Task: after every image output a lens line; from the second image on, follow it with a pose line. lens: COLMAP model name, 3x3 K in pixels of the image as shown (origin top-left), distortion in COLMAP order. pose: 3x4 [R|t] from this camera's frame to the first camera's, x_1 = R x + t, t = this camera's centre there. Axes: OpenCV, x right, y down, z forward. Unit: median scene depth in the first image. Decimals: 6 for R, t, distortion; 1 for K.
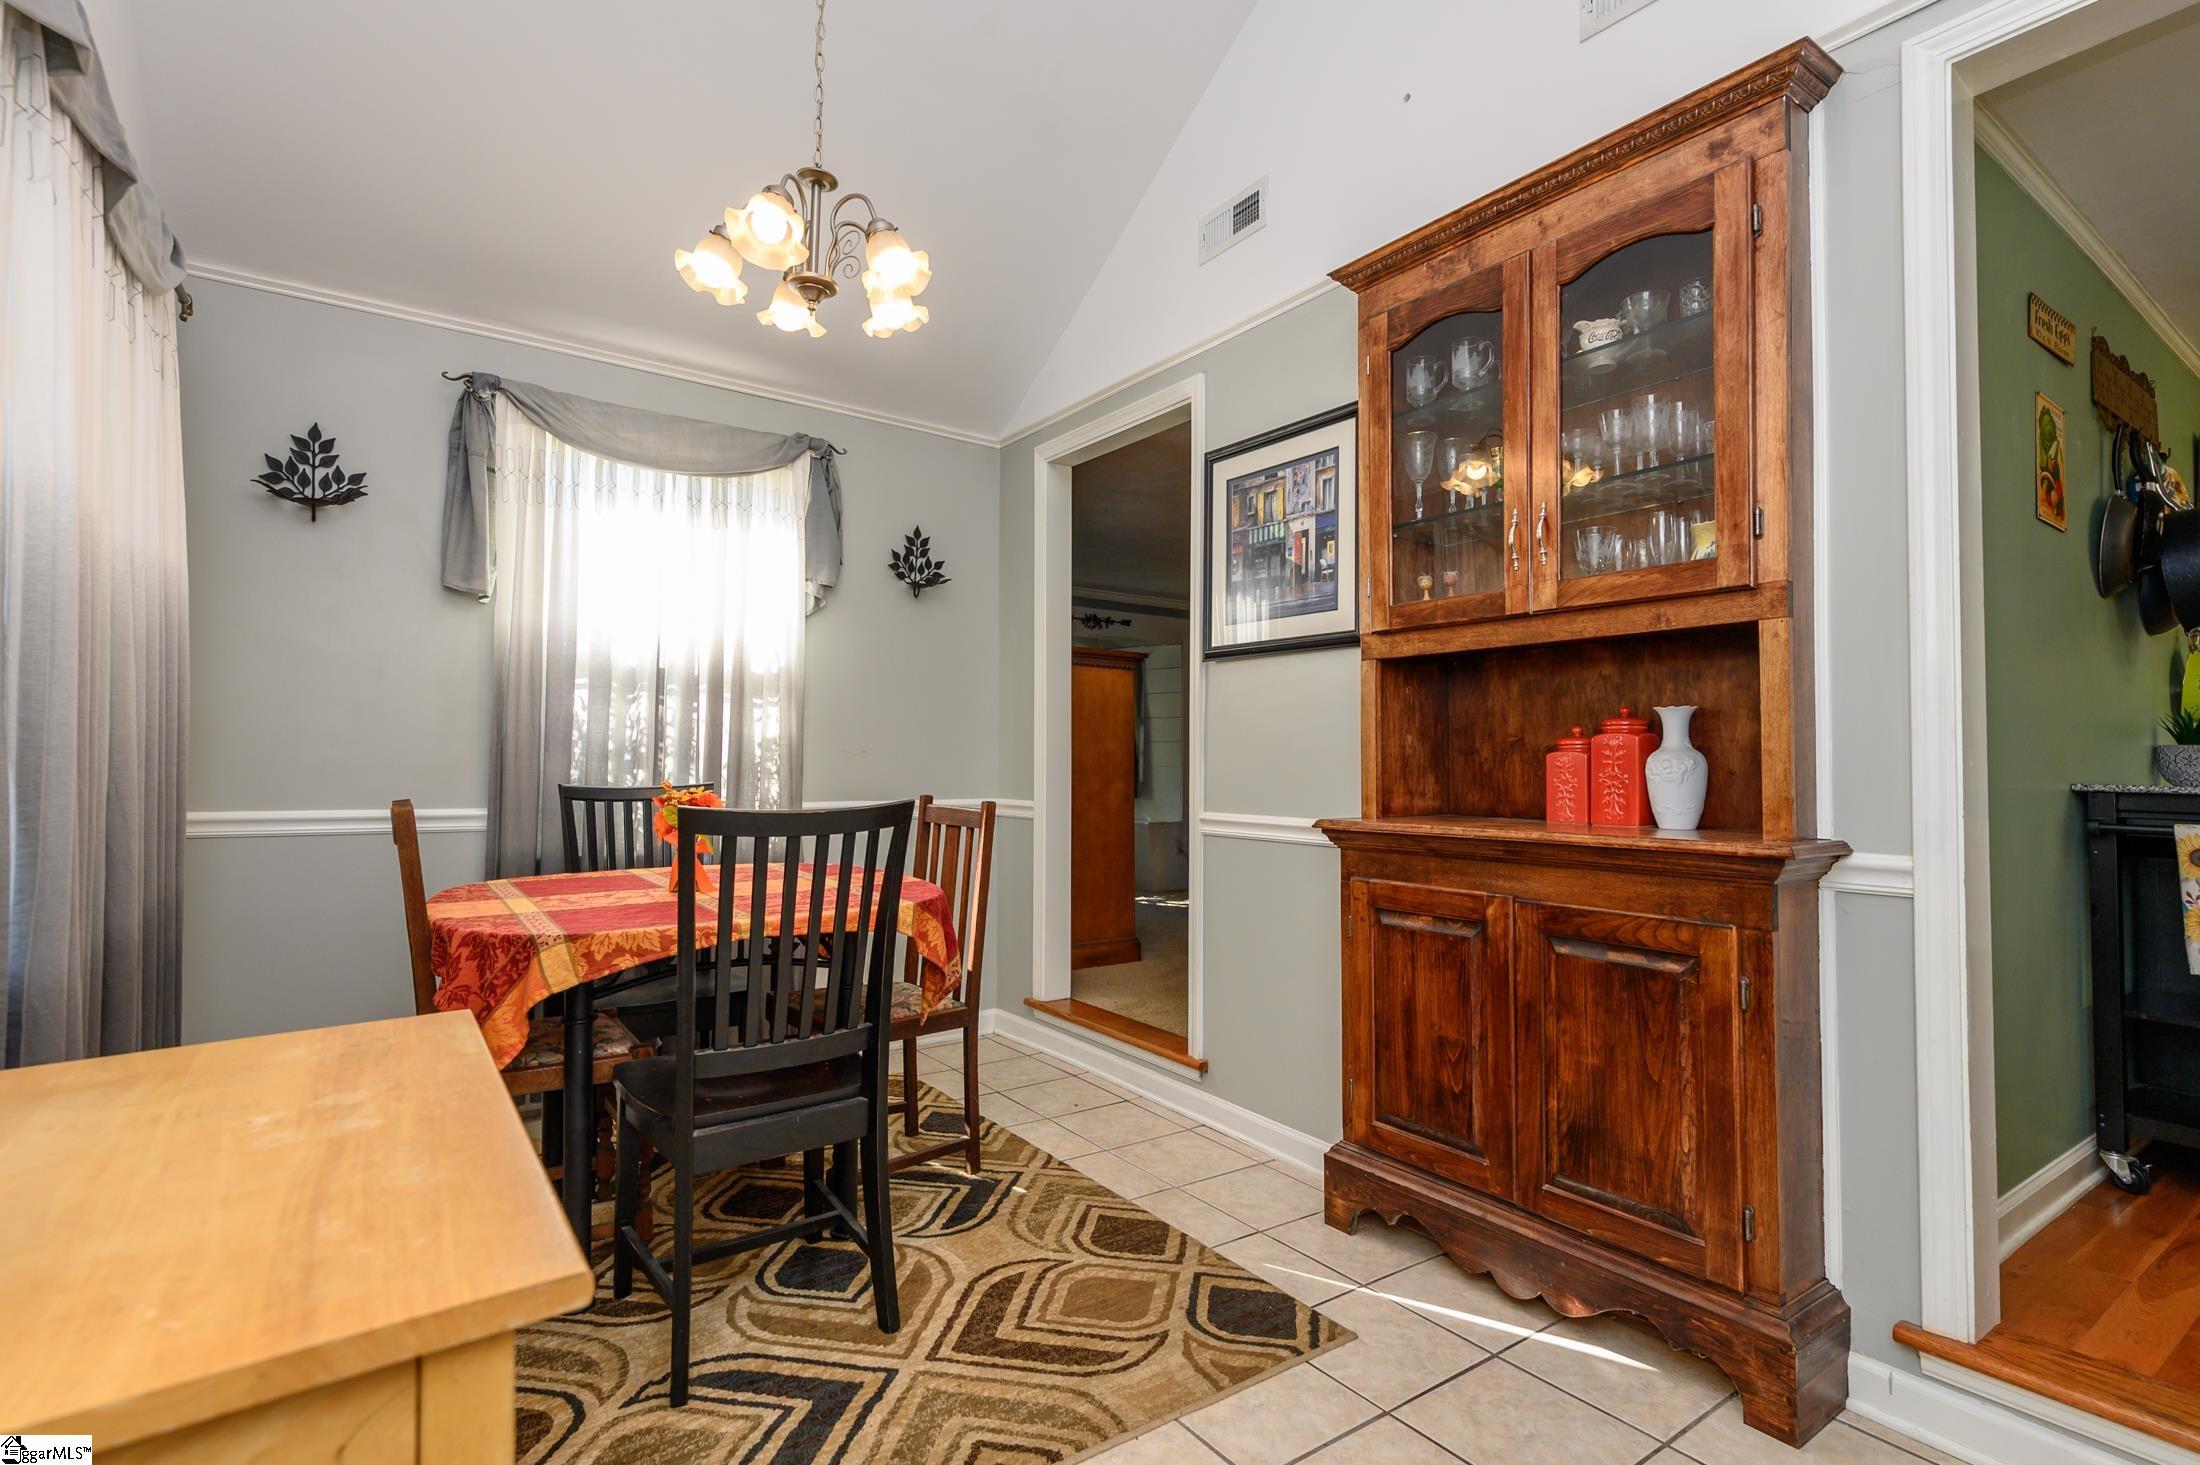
lens RADIAL K [[1053.4, 0, 1101.2], [0, 1053.4, 736.9], [0, 0, 1]] dist [0.012118, 0.000437]
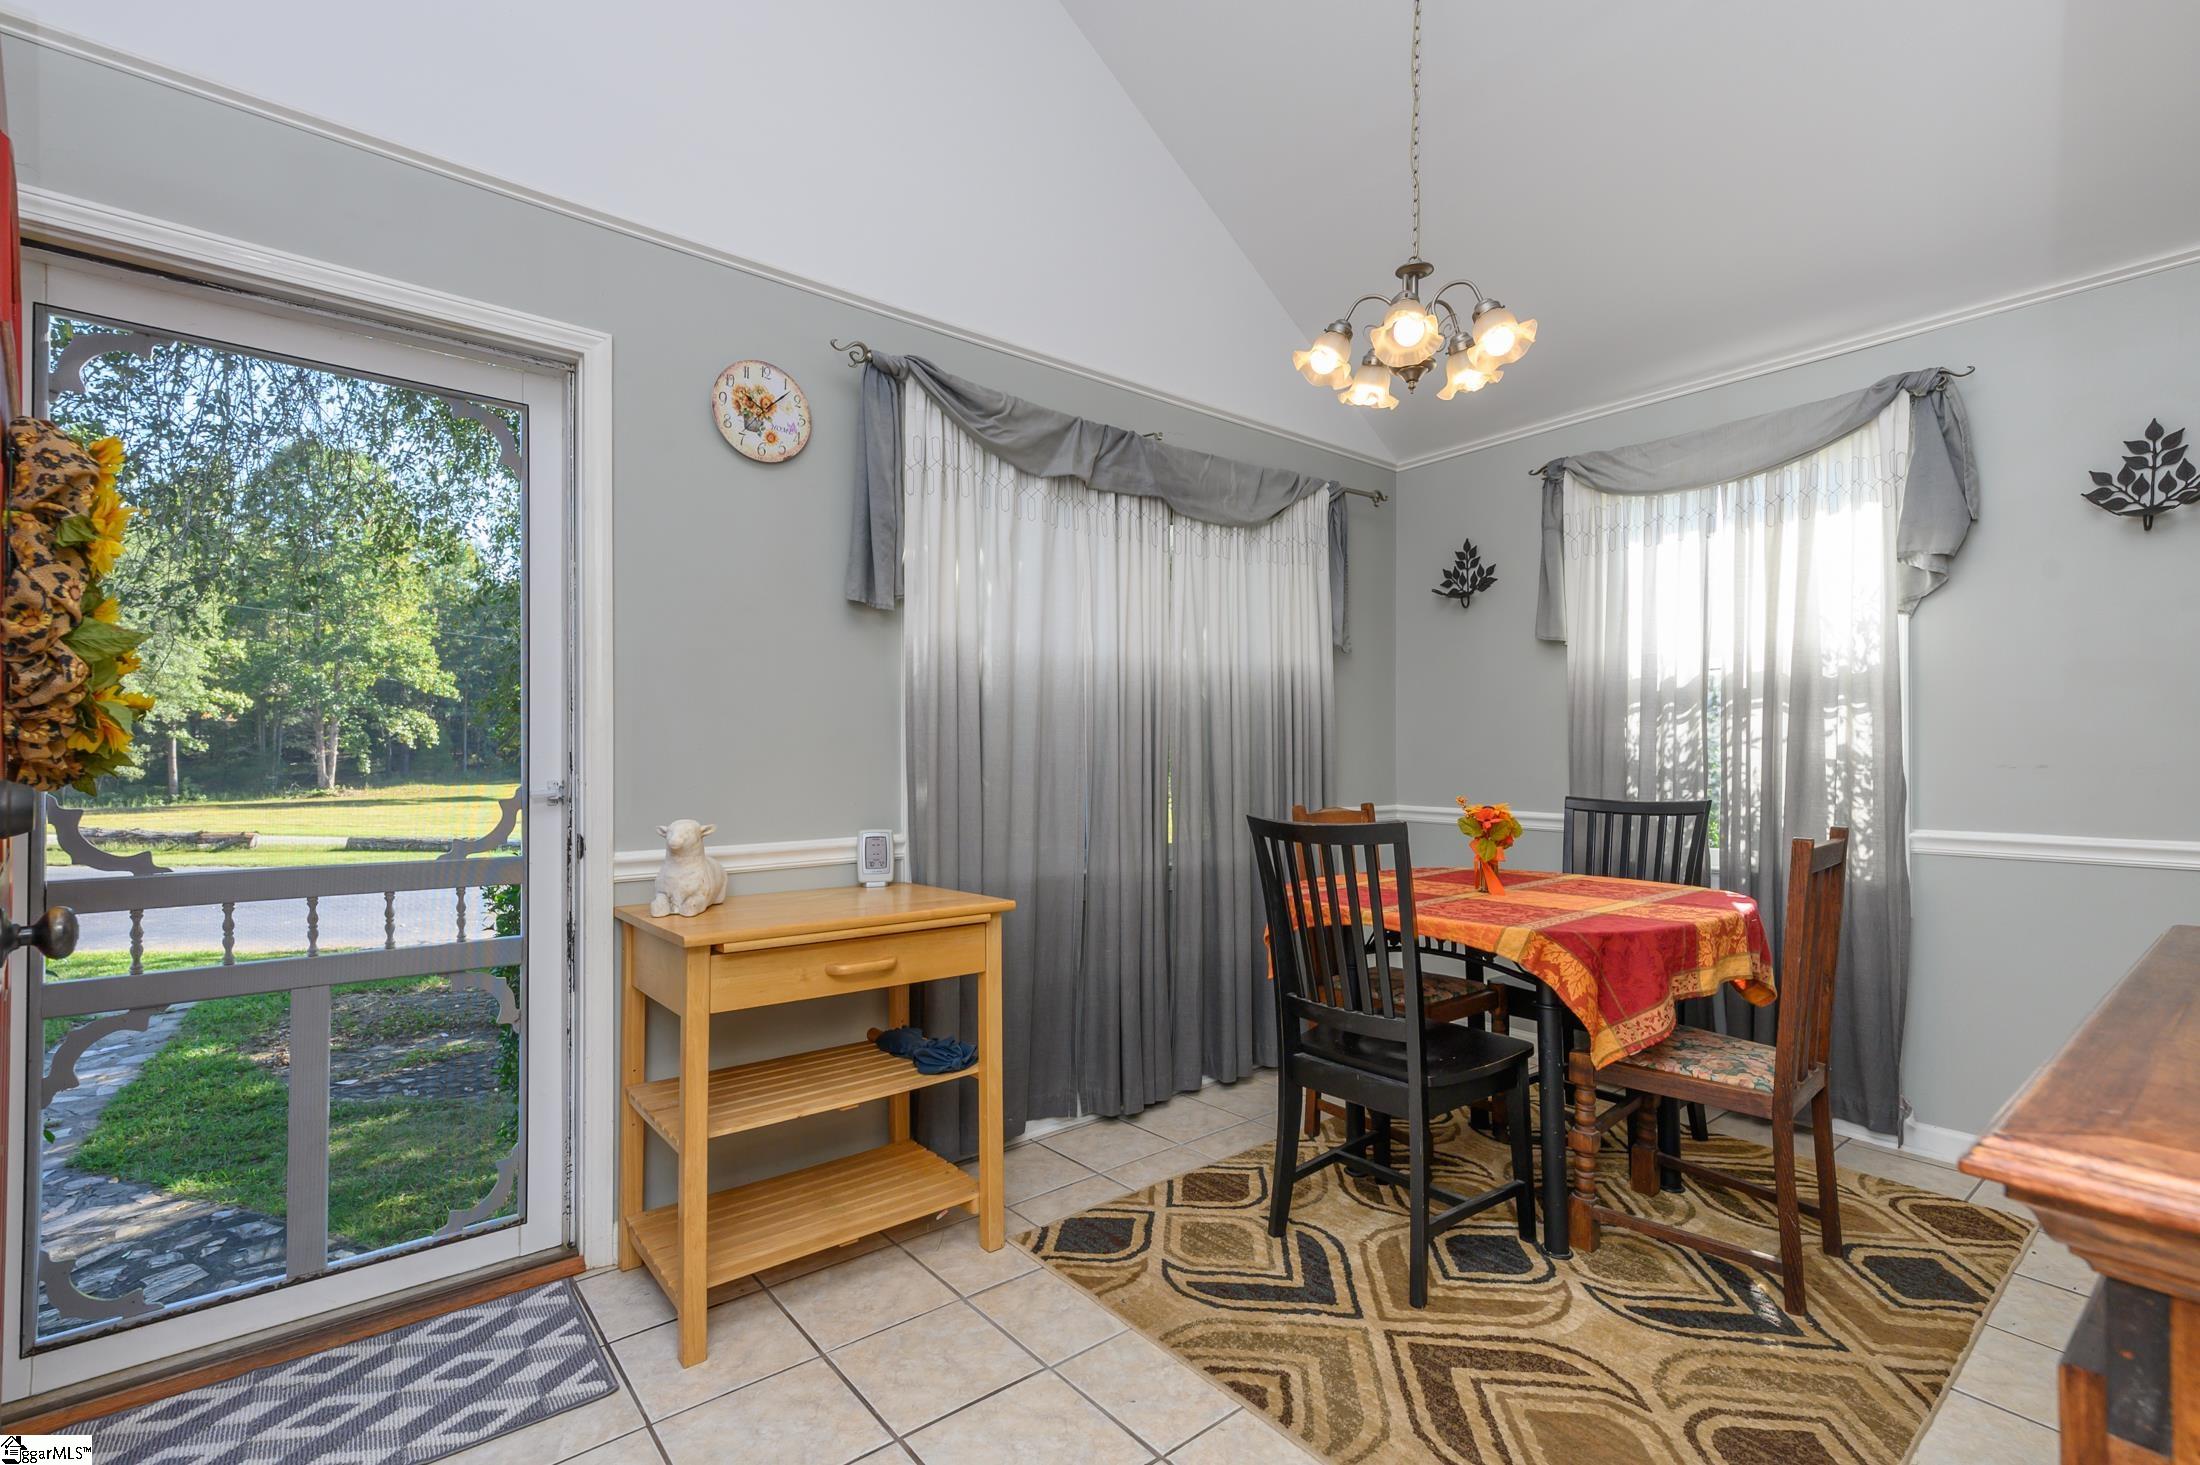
lens RADIAL K [[985.2, 0, 1118.9], [0, 985.2, 752.1], [0, 0, 1]] dist [0.015695, 0.000471]
pose [[0.060943, -0.010808, -0.998083, 0.711696], [0.024972, 0.999645, -0.009300, -0.009021], [0.997829, -0.024357, 0.061191, 0.561996]]
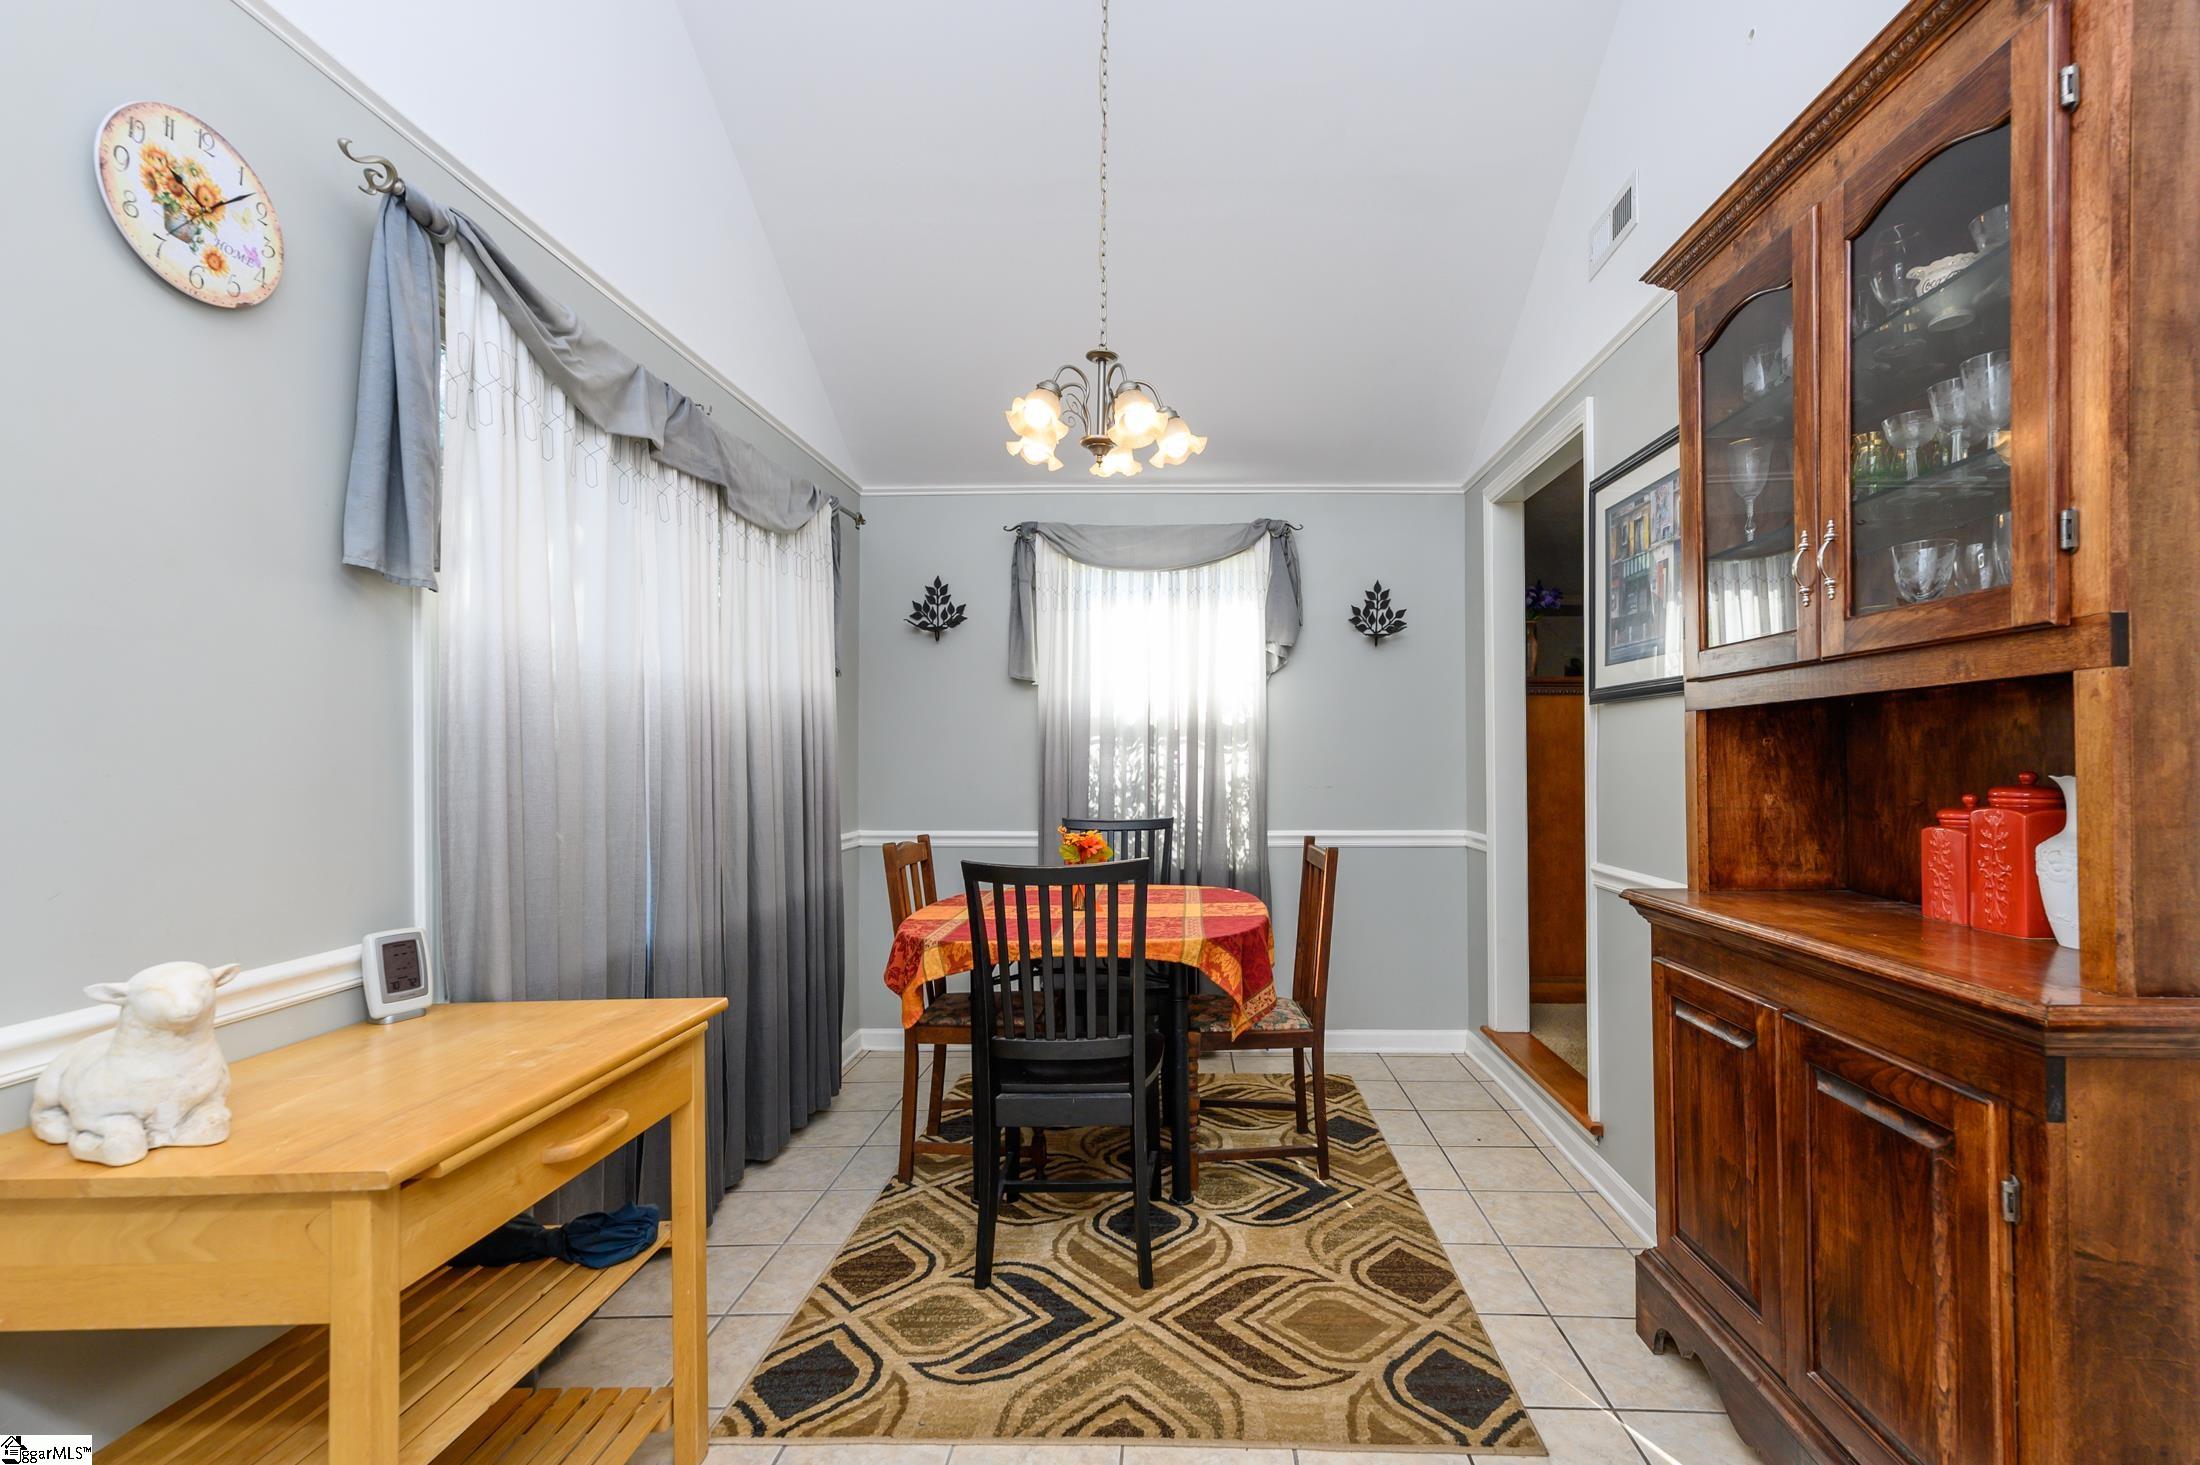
lens RADIAL K [[961.5, 0, 1170.3], [0, 961.5, 755.4], [0, 0, 1]] dist [0.013476, -0.000438]
pose [[0.802476, -0.009833, -0.596604, 0.438498], [0.021795, 0.999680, 0.012839, -0.063349], [0.596286, -0.023306, 0.802433, 0.111702]]
